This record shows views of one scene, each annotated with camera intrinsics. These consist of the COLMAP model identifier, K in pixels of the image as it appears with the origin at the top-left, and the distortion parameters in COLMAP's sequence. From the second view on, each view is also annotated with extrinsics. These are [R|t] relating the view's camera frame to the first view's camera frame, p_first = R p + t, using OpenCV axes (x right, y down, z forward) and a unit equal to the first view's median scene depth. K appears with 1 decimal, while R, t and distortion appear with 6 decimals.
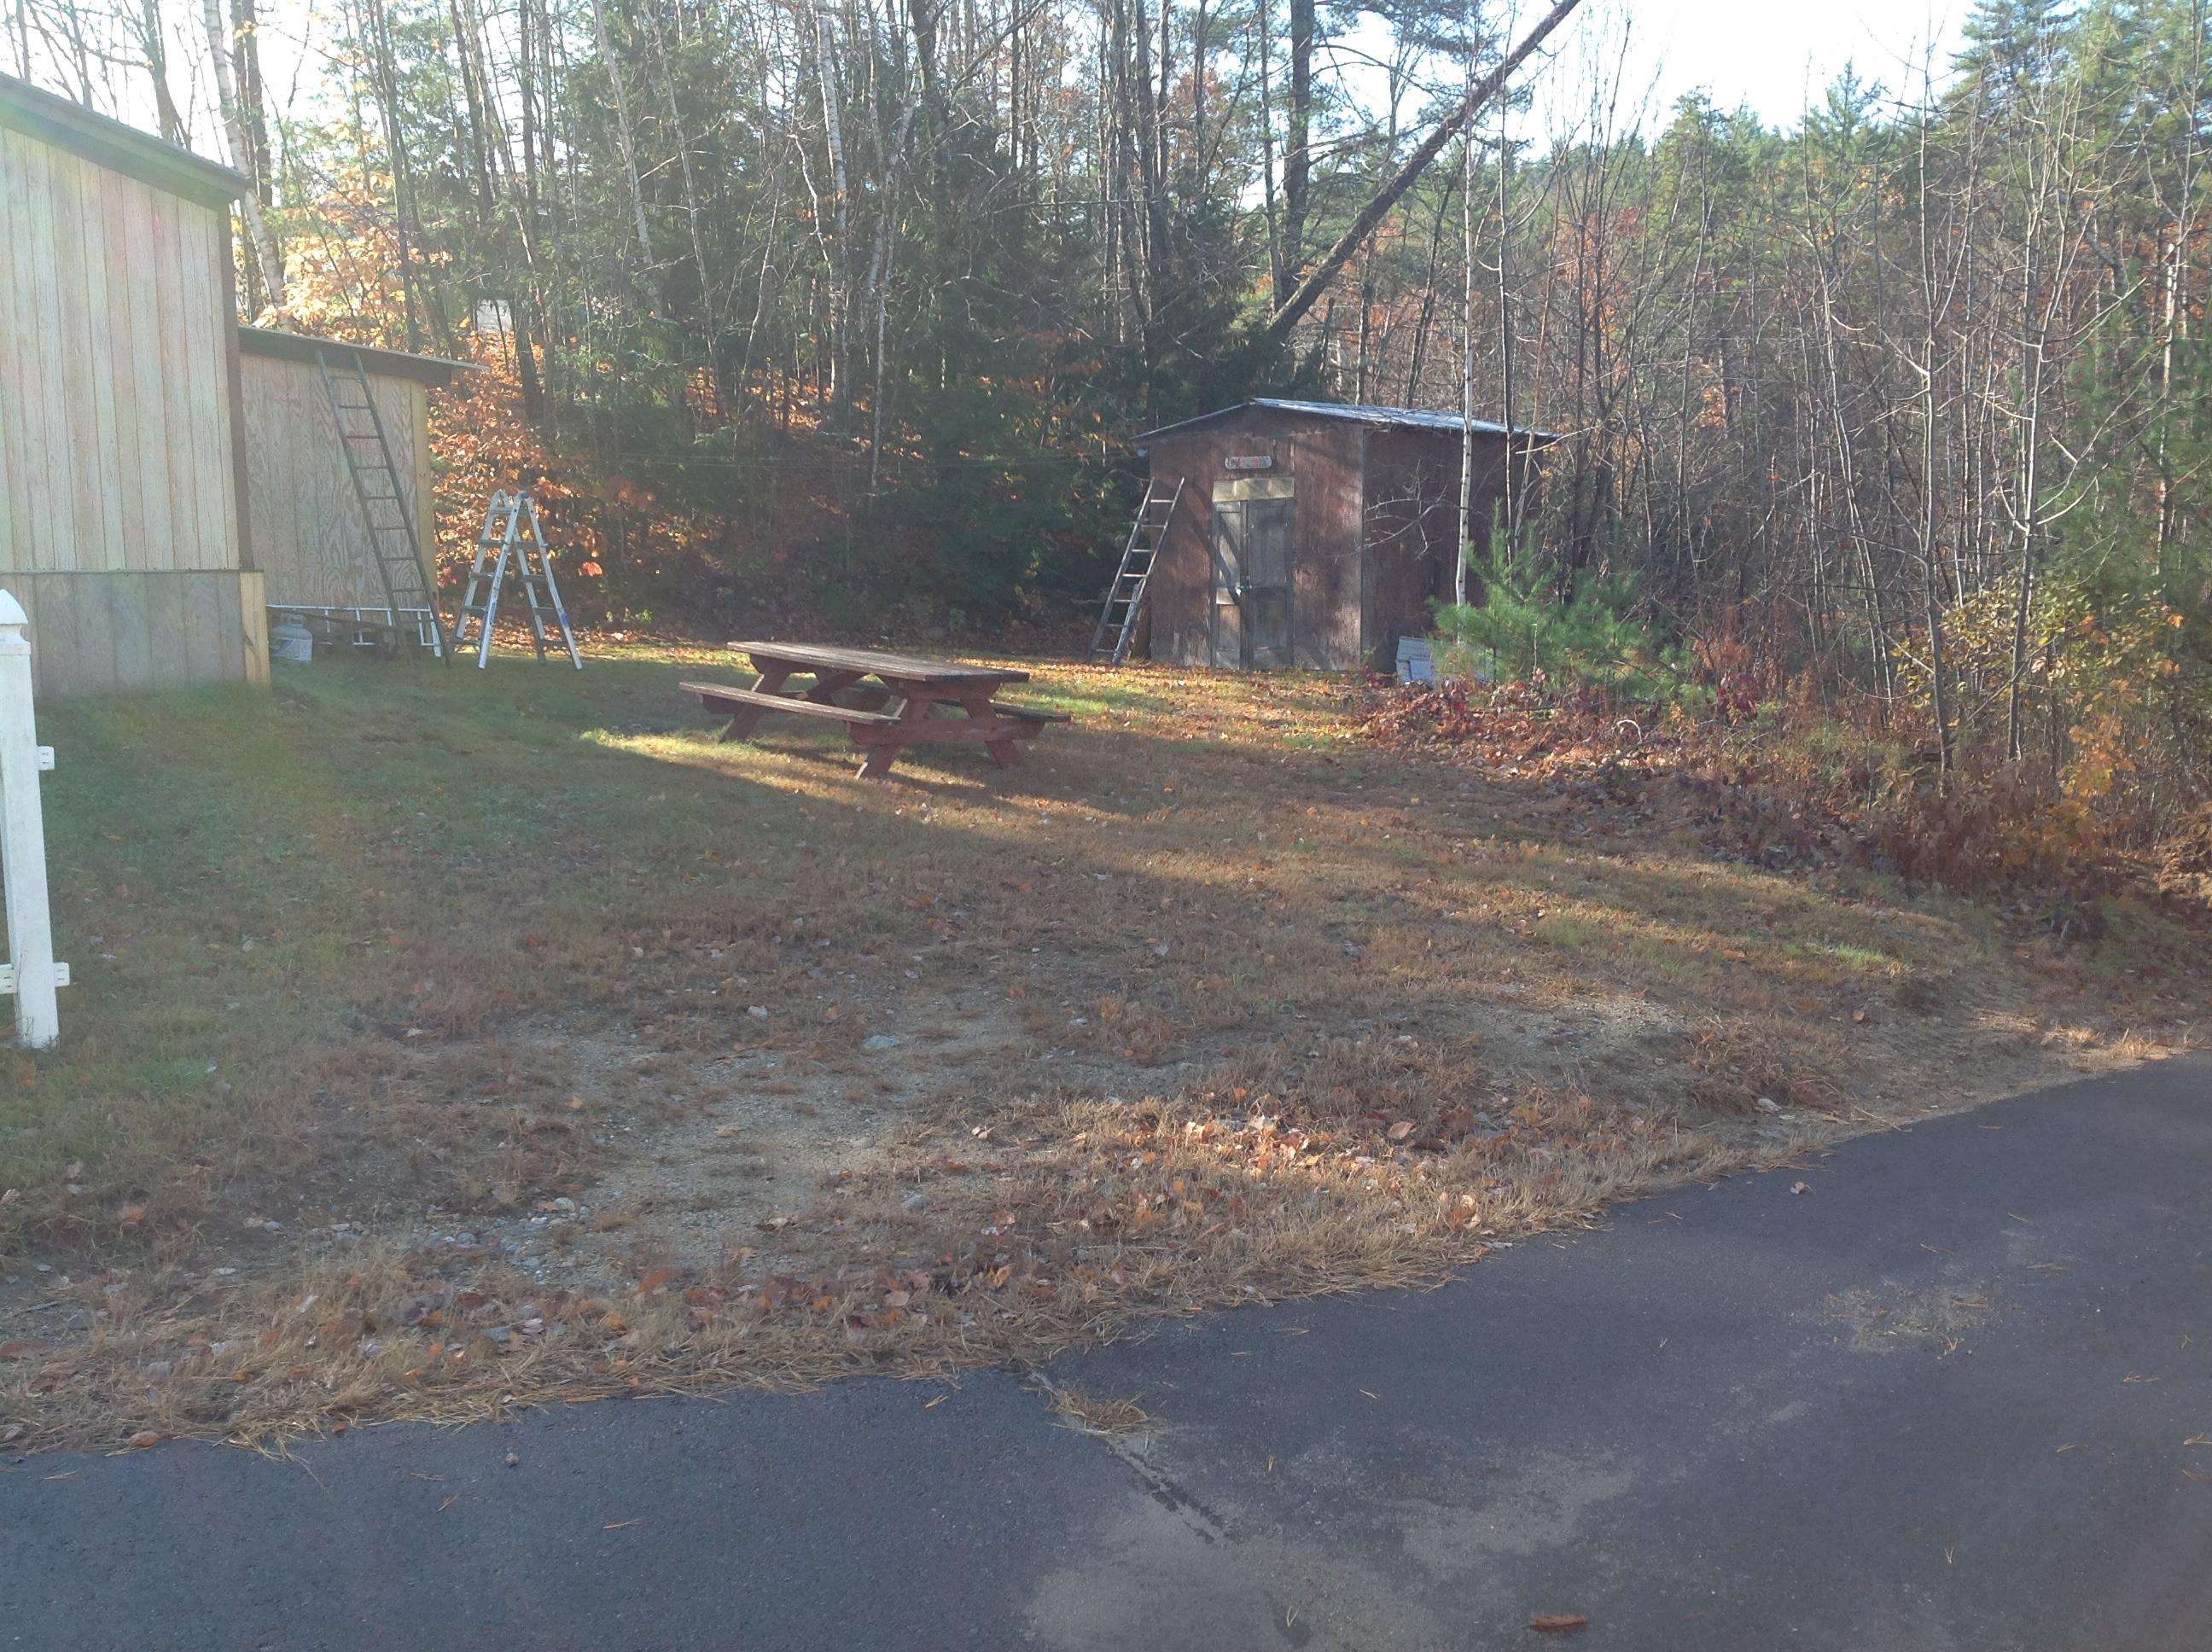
lens RADIAL K [[2128.4, 0, 1106.3], [0, 2128.4, 863.7], [0, 0, 1]] dist [0.193181, -0.421090]
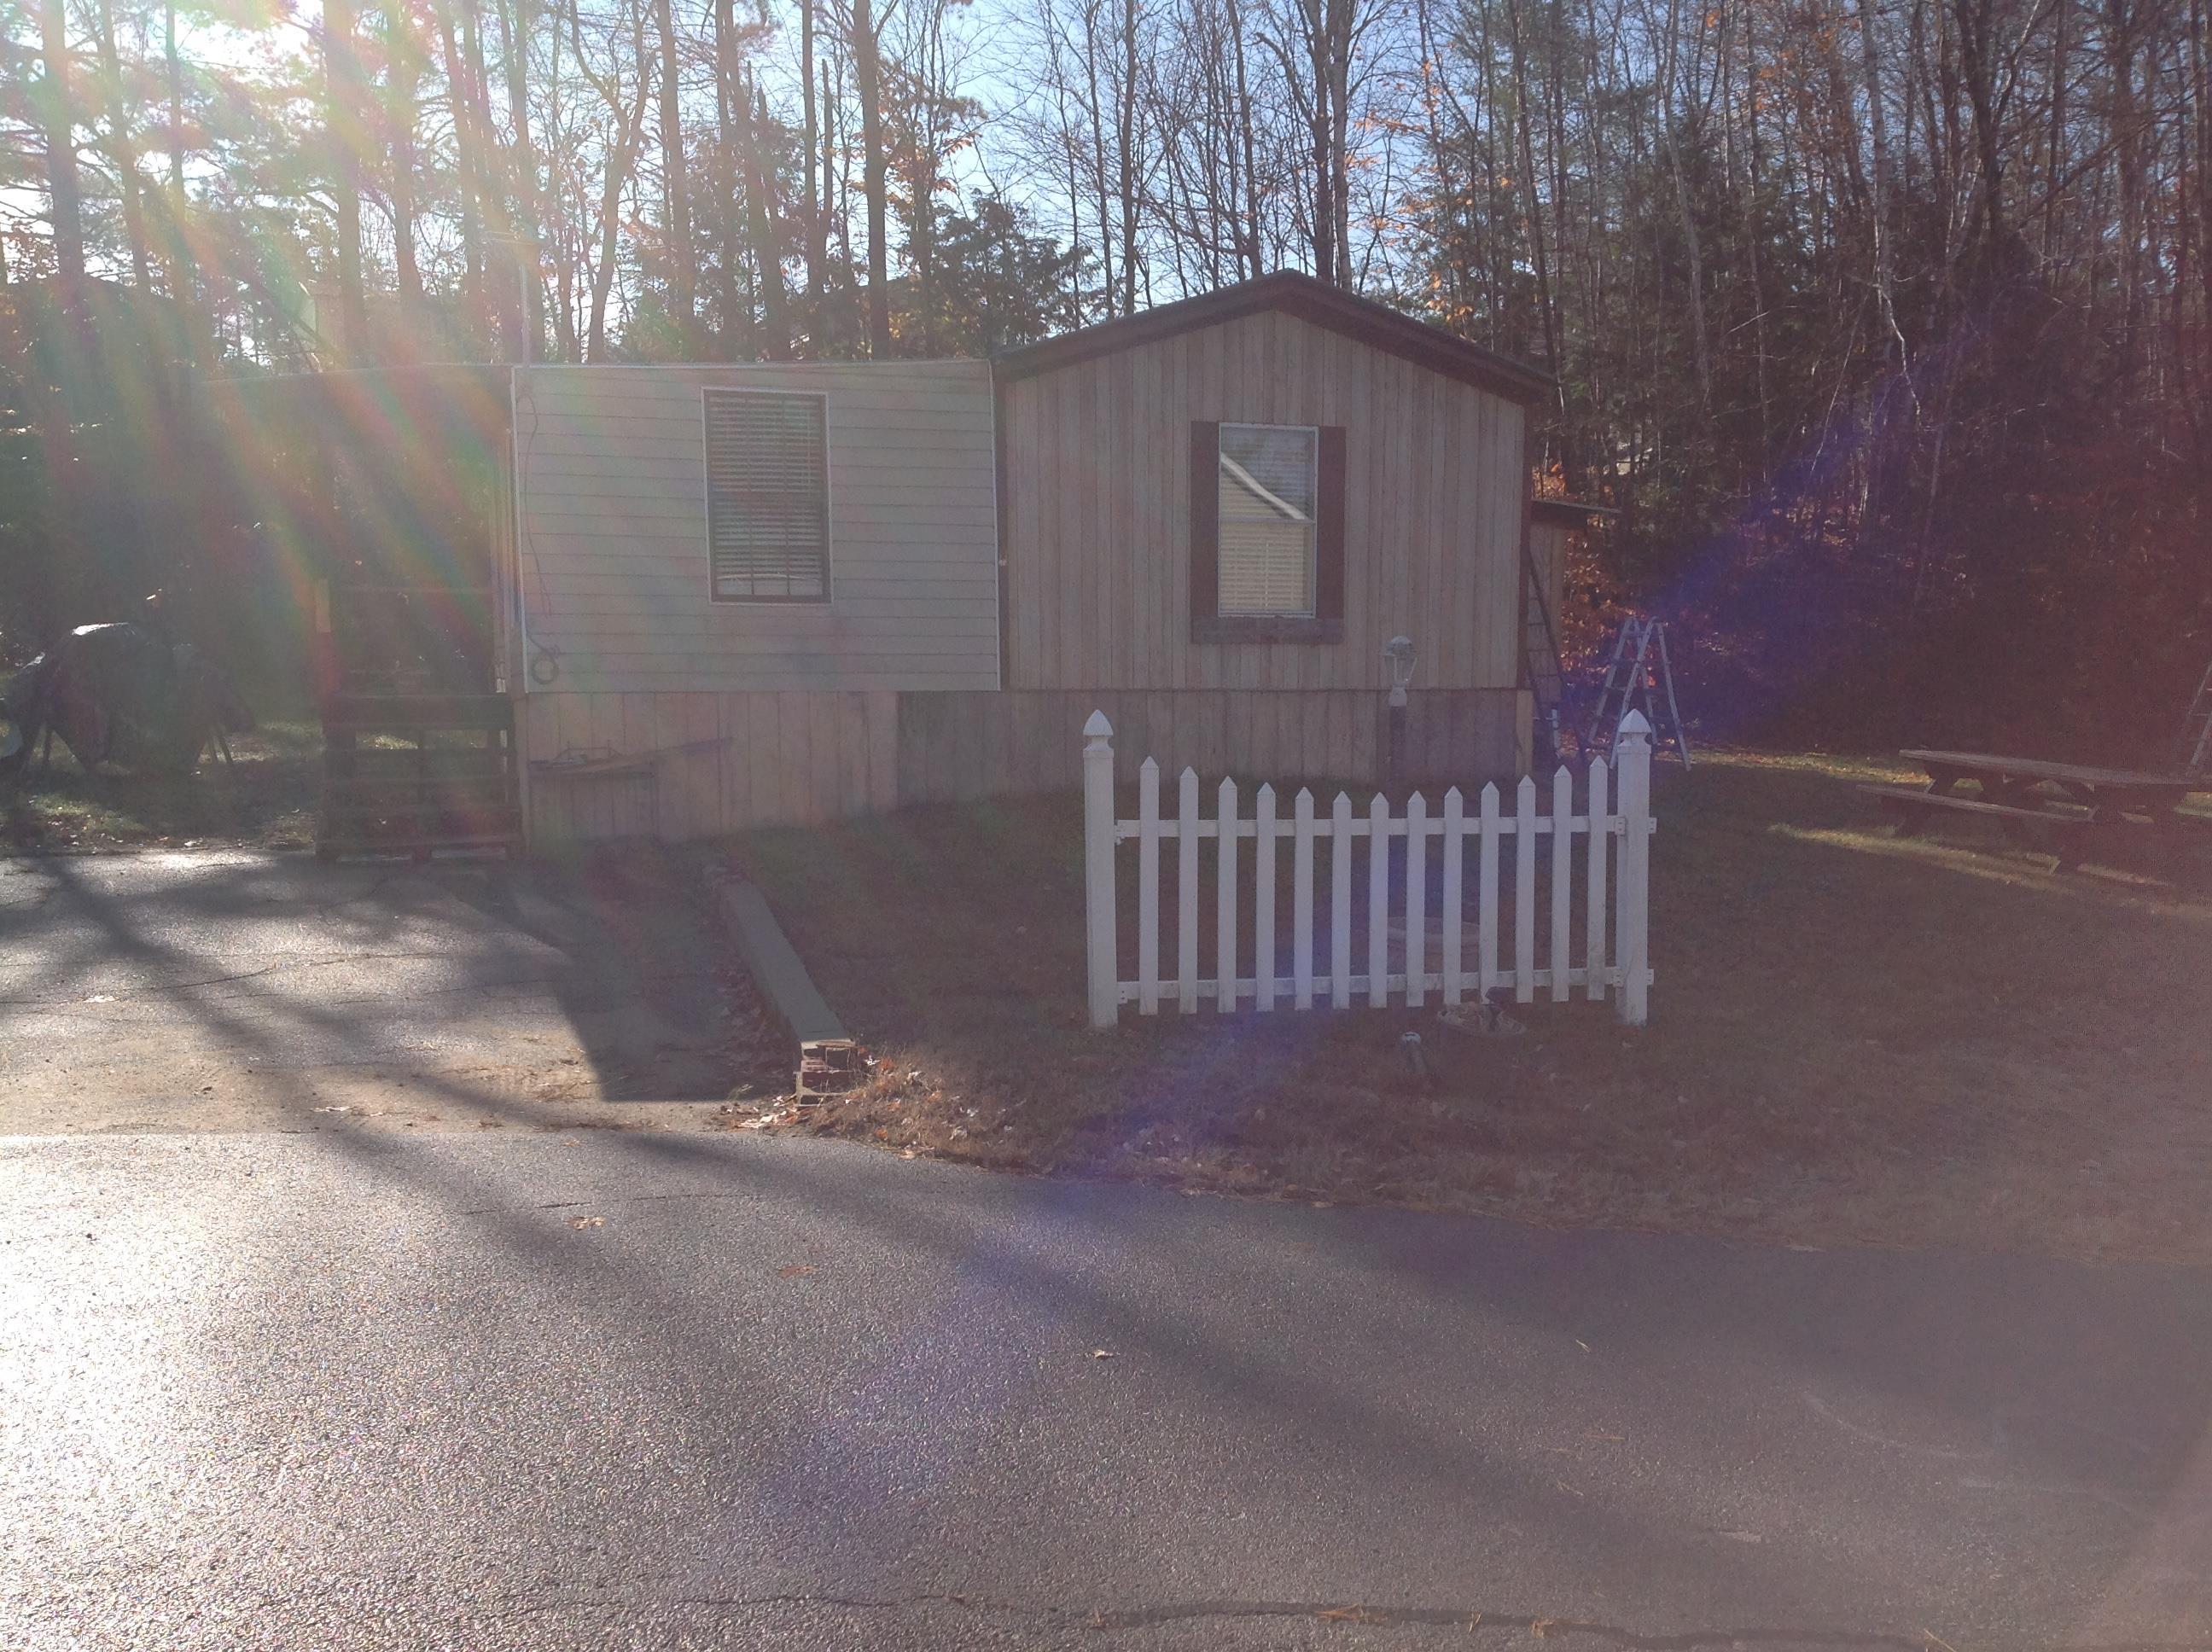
lens RADIAL K [[2128.4, 0, 1106.3], [0, 2128.4, 863.7], [0, 0, 1]] dist [0.193181, -0.421090]
pose [[0.924404, 0.044791, -0.378777, -0.130952], [-0.062780, 0.997404, -0.035269, 0.023333], [0.376214, 0.056382, 0.924816, -0.214454]]
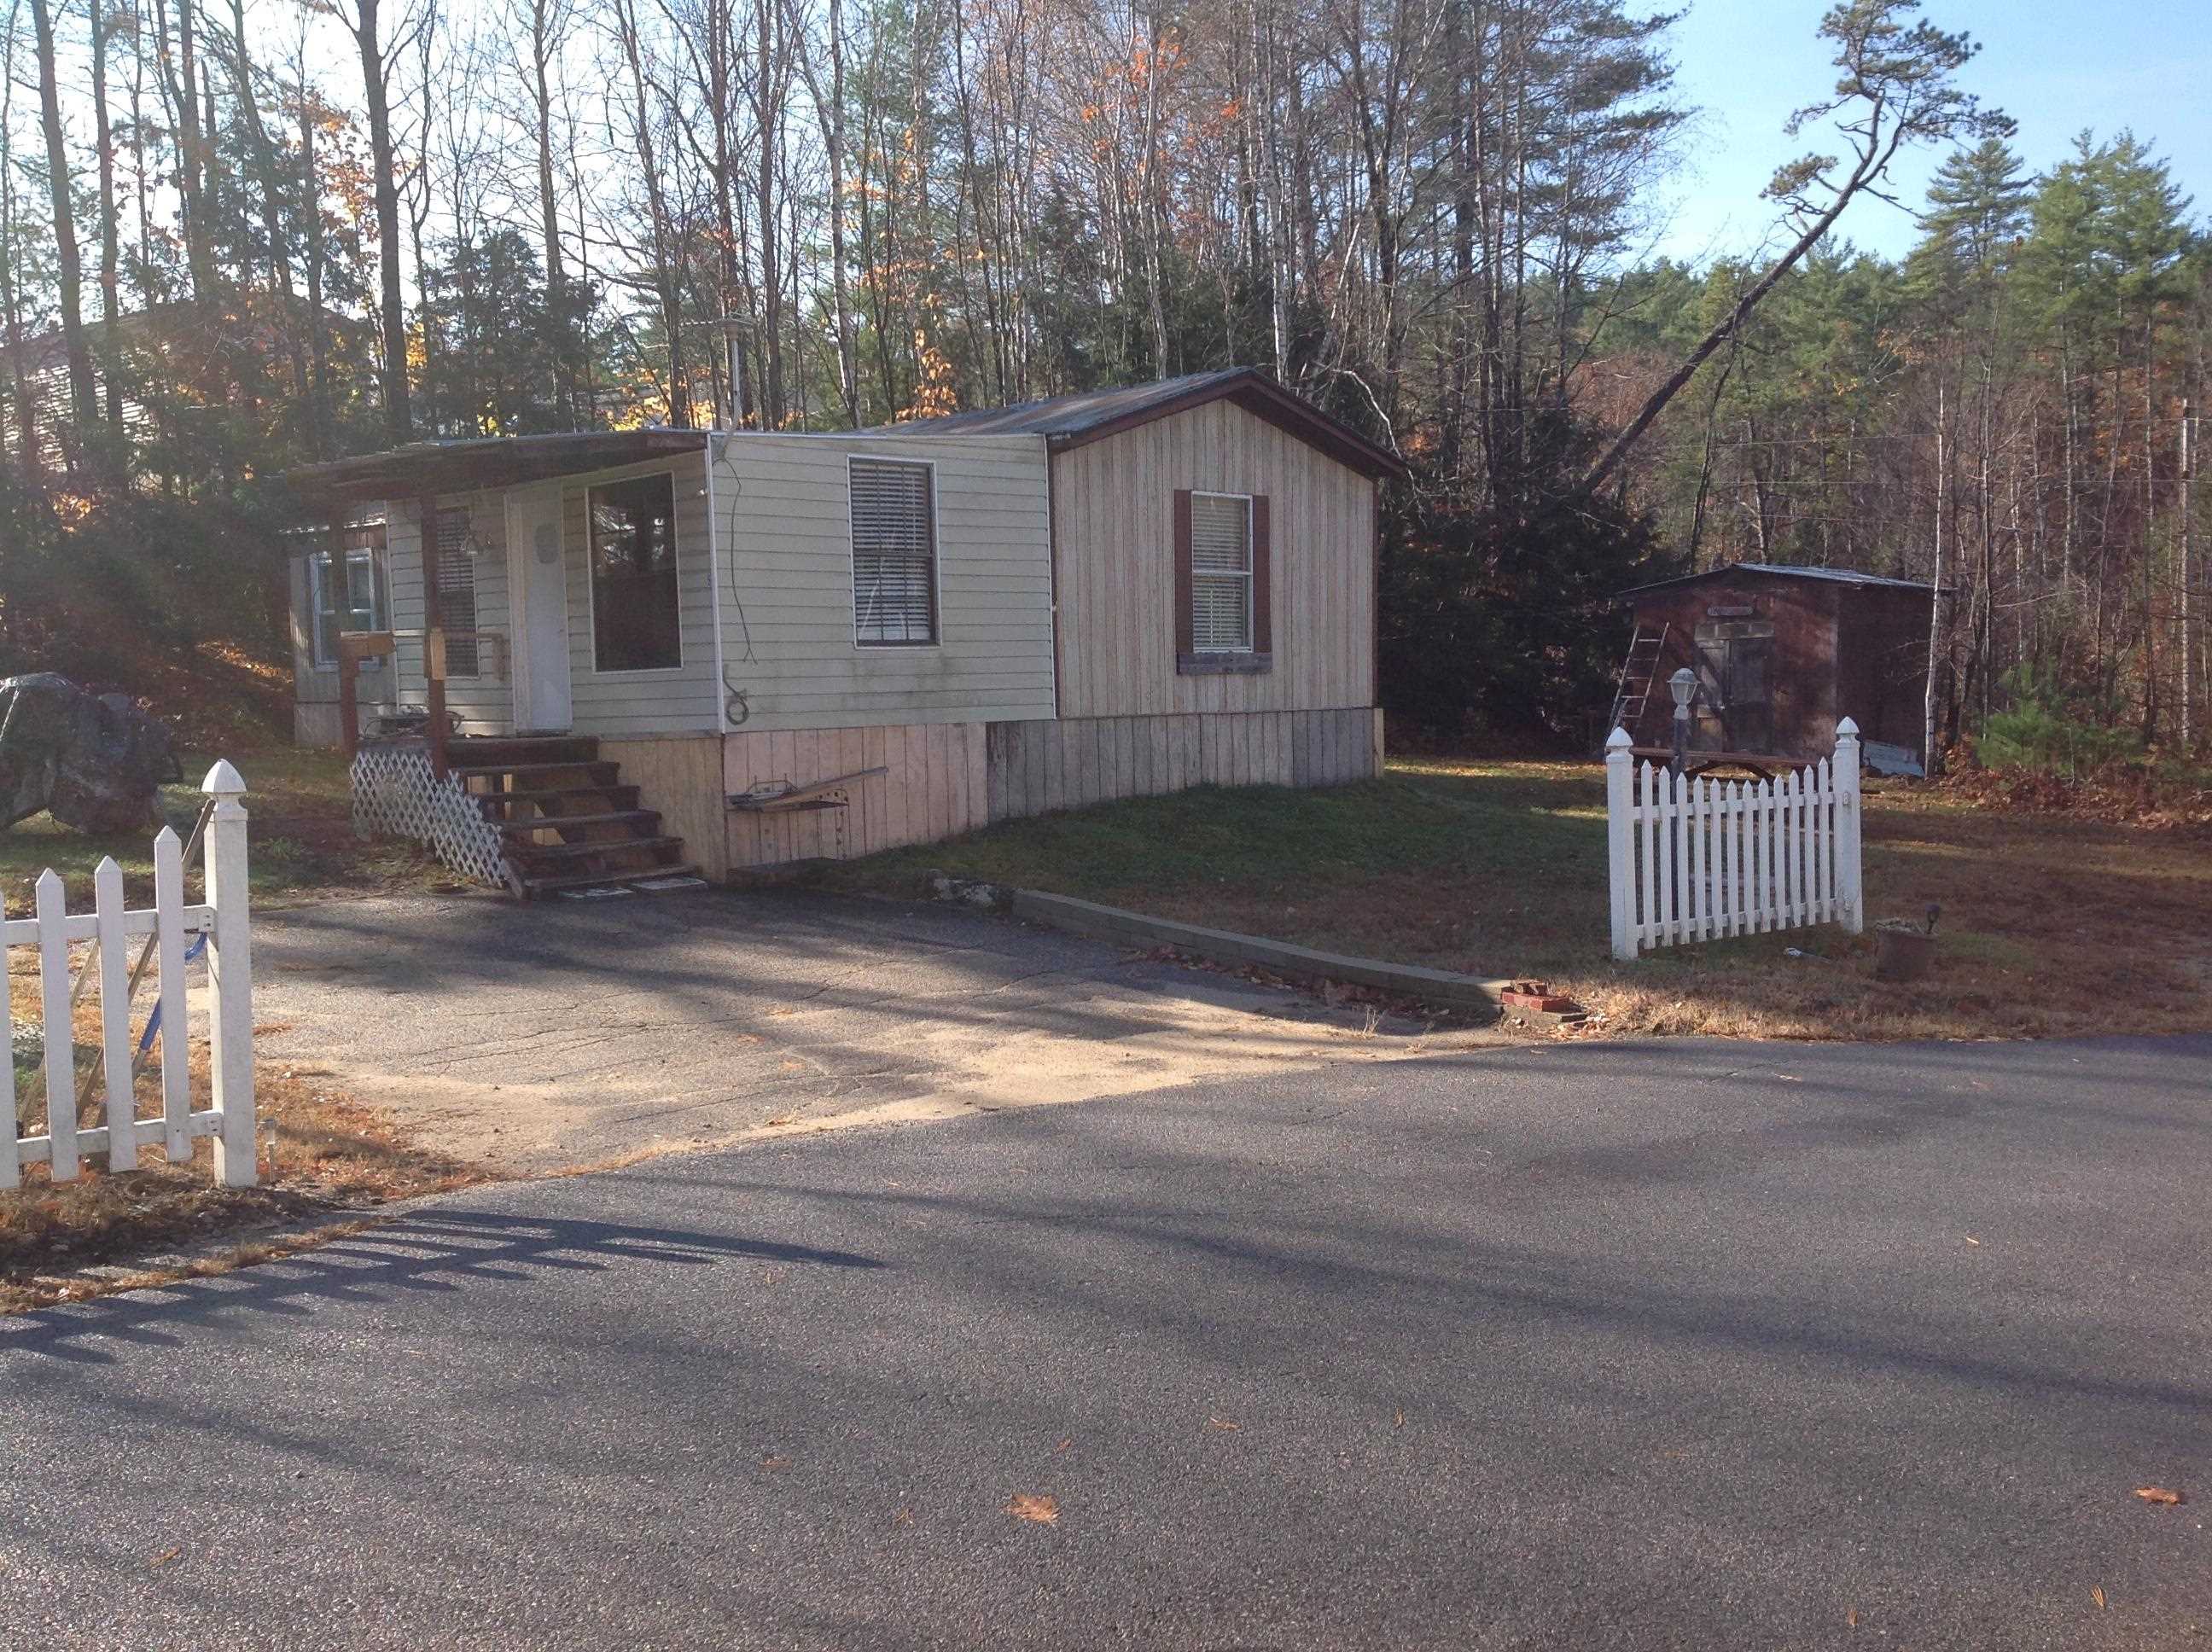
lens RADIAL K [[2176.6, 0, 1115.6], [0, 2176.6, 872.6], [0, 0, 1]] dist [0.159575, -0.273233]
pose [[0.997361, -0.016138, 0.070790, -0.648203], [0.019715, 0.998548, -0.050131, 0.055548], [-0.069878, 0.051394, 0.996231, -0.508459]]
